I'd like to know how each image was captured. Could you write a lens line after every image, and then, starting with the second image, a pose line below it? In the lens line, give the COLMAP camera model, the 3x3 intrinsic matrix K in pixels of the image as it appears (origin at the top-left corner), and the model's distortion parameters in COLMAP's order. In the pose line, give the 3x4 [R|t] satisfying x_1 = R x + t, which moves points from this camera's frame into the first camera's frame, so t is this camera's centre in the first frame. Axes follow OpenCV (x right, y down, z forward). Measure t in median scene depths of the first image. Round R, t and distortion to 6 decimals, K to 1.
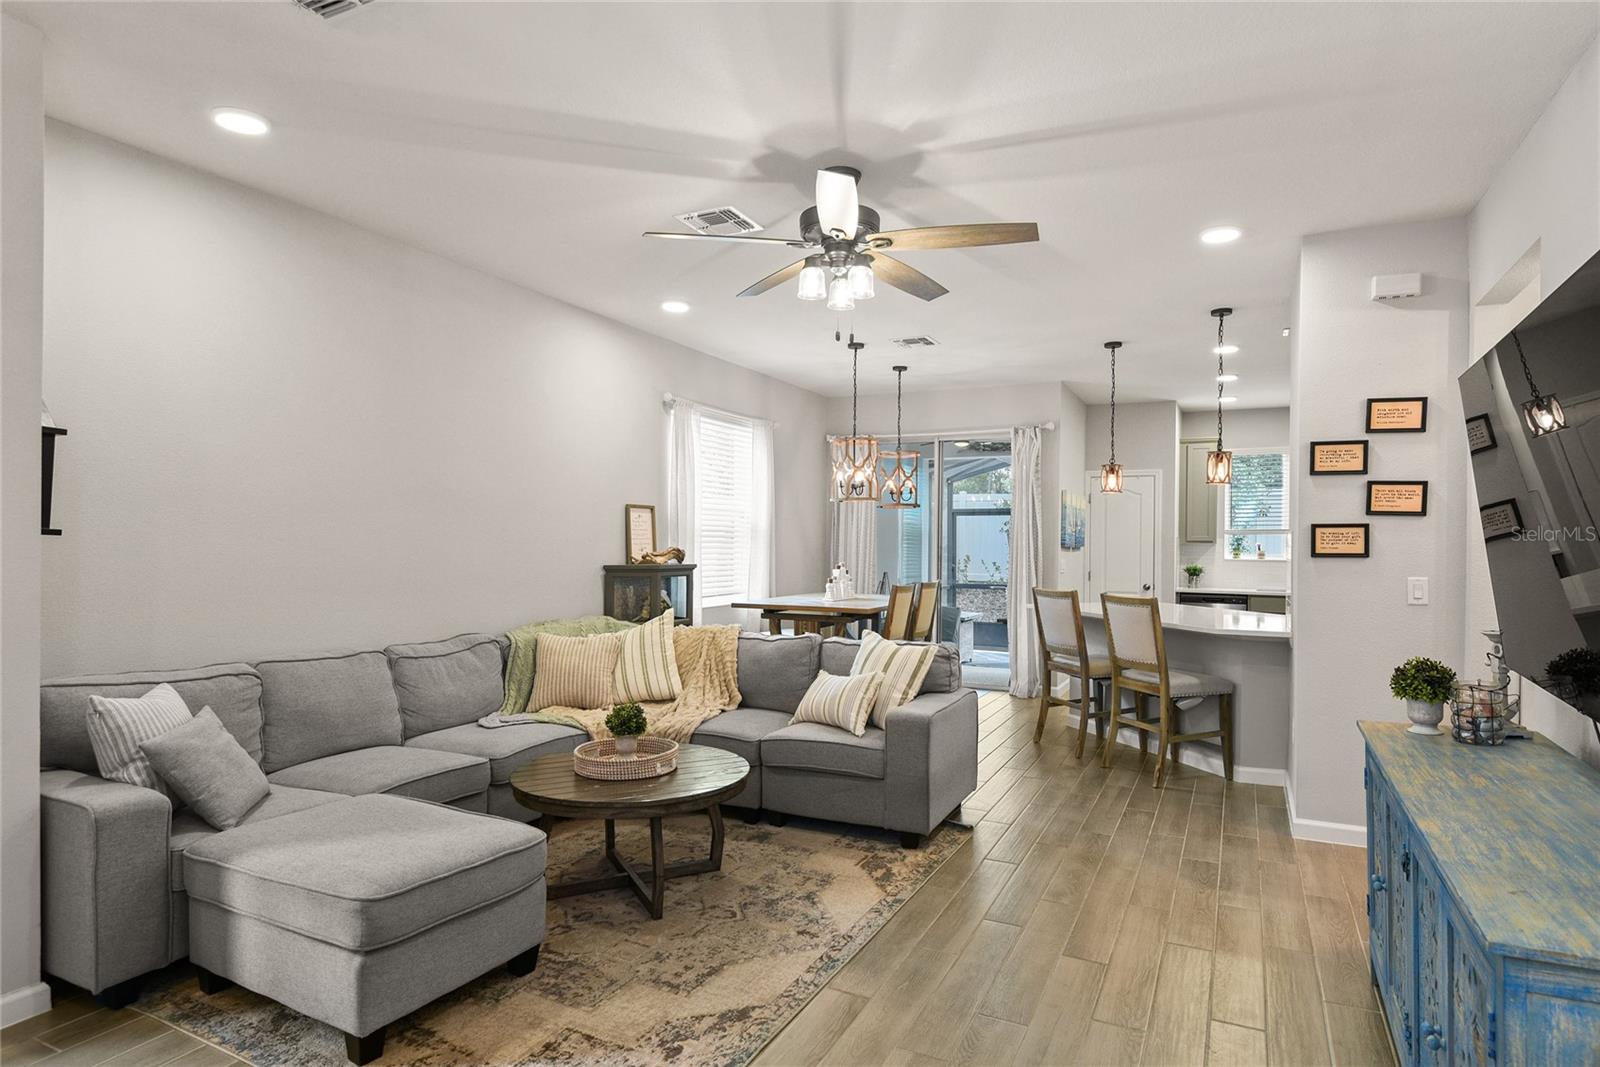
lens RADIAL K [[894.3, 0, 800.0], [0, 894.3, 533.5], [0, 0, 1]] dist [0.025919, -0.001610]
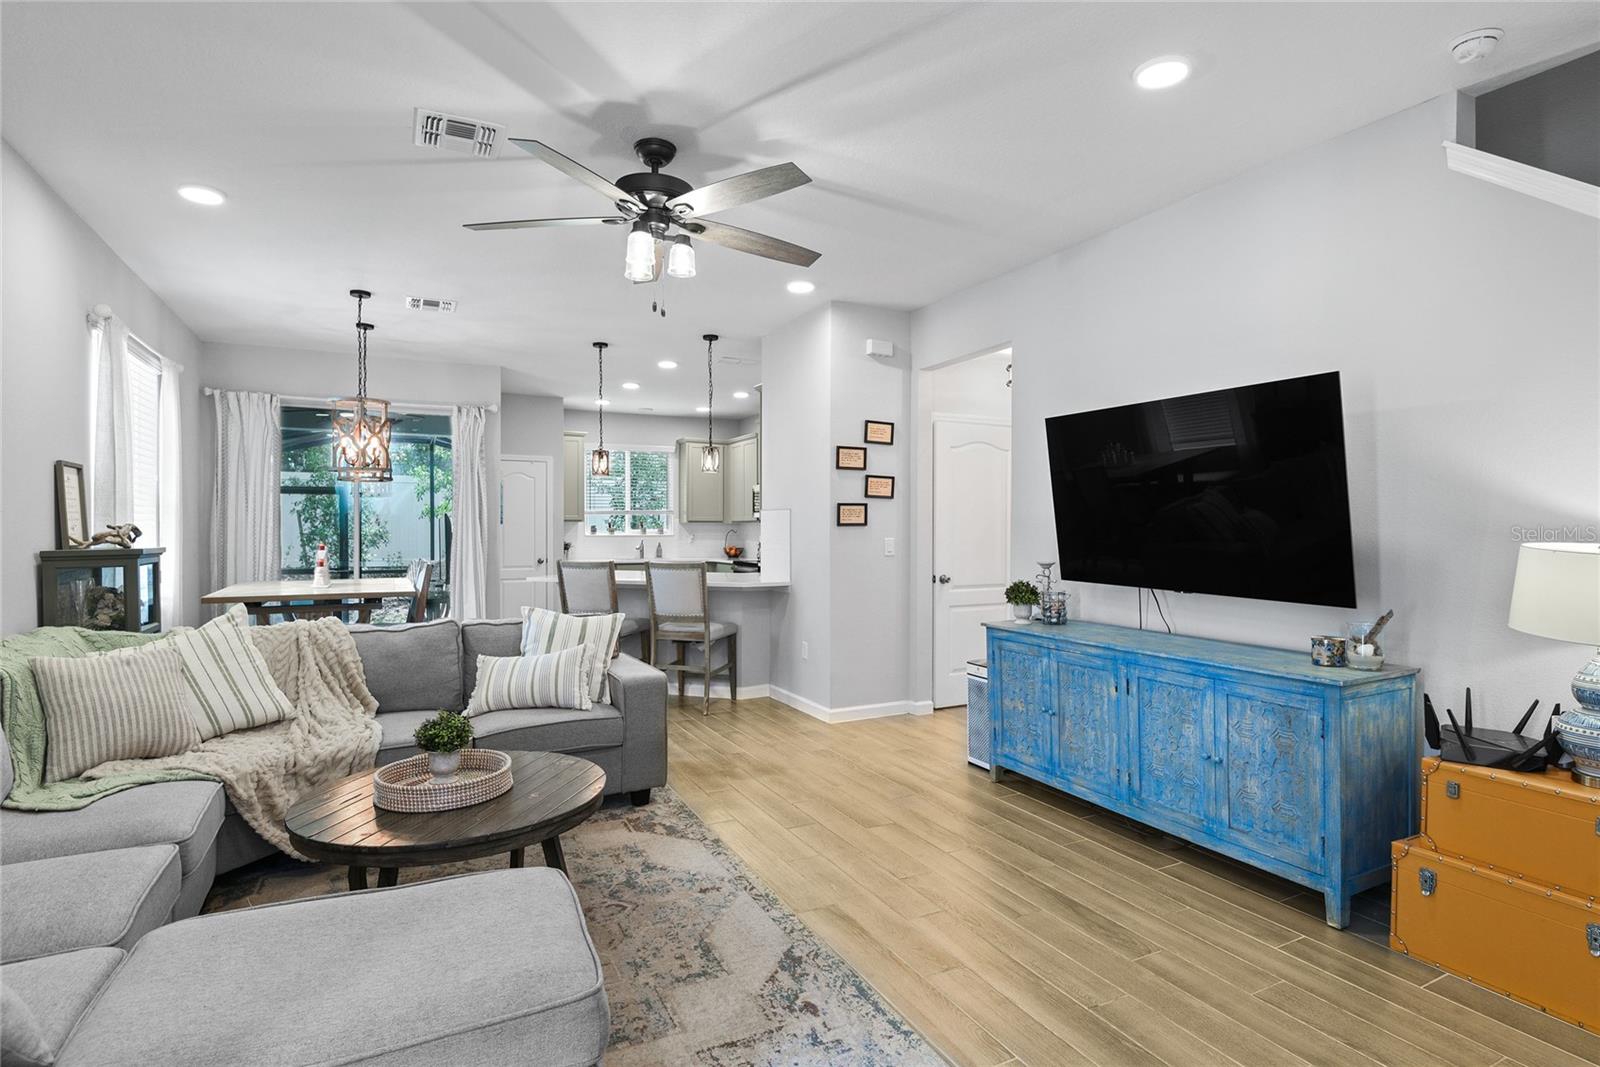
lens RADIAL K [[817.8, 0, 805.8], [0, 817.8, 526.9], [0, 0, 1]] dist [0.002269, -0.000711]
pose [[0.592936, -0.006387, 0.805224, -0.527648], [-0.001987, 0.999954, 0.009395, 0.015778], [-0.805247, -0.007170, 0.592896, 0.277906]]
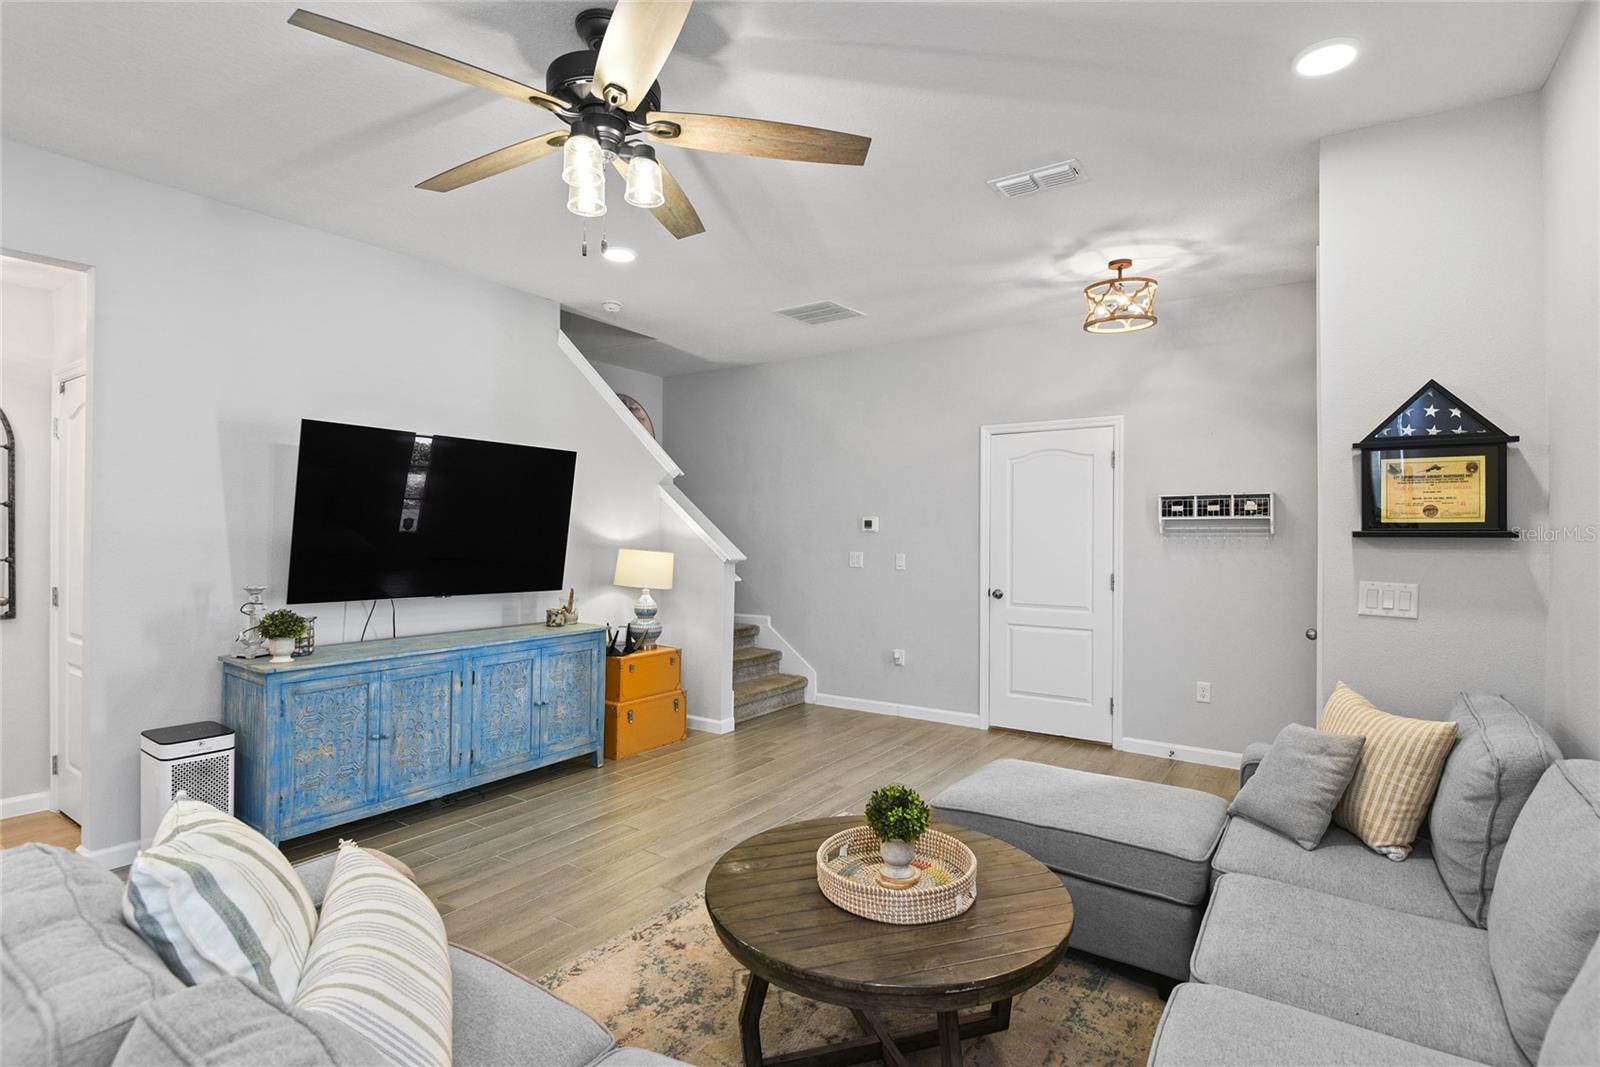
lens RADIAL K [[783.6, 0, 800.0], [0, 783.6, 533.5], [0, 0, 1]] dist [0.000686, -0.000079]
pose [[-0.991306, -0.013955, 0.130837, -0.174833], [-0.014774, 0.999877, -0.005292, 0.010129], [-0.130747, -0.007179, -0.991390, 1.405337]]
